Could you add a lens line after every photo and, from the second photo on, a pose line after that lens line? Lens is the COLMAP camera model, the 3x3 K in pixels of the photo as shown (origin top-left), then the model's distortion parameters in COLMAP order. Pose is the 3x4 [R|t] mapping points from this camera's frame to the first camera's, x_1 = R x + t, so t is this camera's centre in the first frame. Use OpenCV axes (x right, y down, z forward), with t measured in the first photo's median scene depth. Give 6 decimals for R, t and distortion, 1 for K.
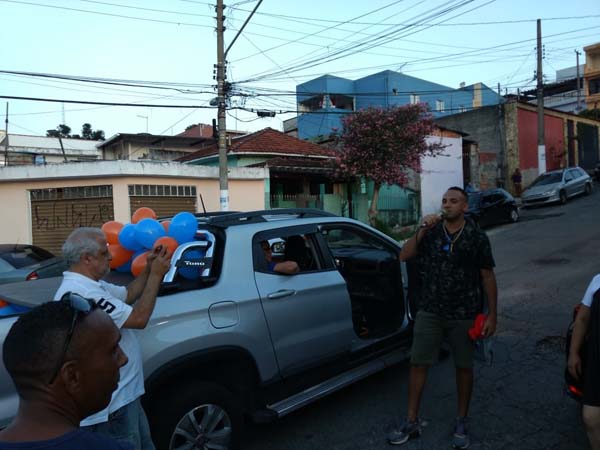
lens RADIAL K [[470.3, 0, 304.1], [0, 470.3, 222.0], [0, 0, 1]] dist [0.033631, 0.009349]
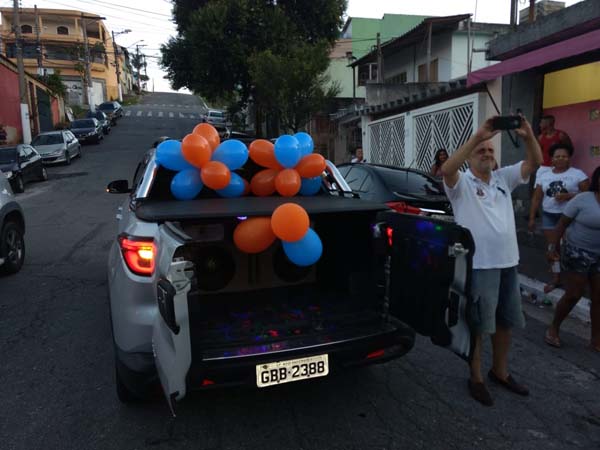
lens RADIAL K [[465.0, 0, 301.8], [0, 465.0, 224.5], [0, 0, 1]] dist [0.035634, 0.009504]
pose [[0.413412, -0.080661, 0.906964, -0.264092], [0.013984, 0.996513, 0.082251, 0.021794], [-0.910437, -0.021321, 0.413098, 0.124129]]
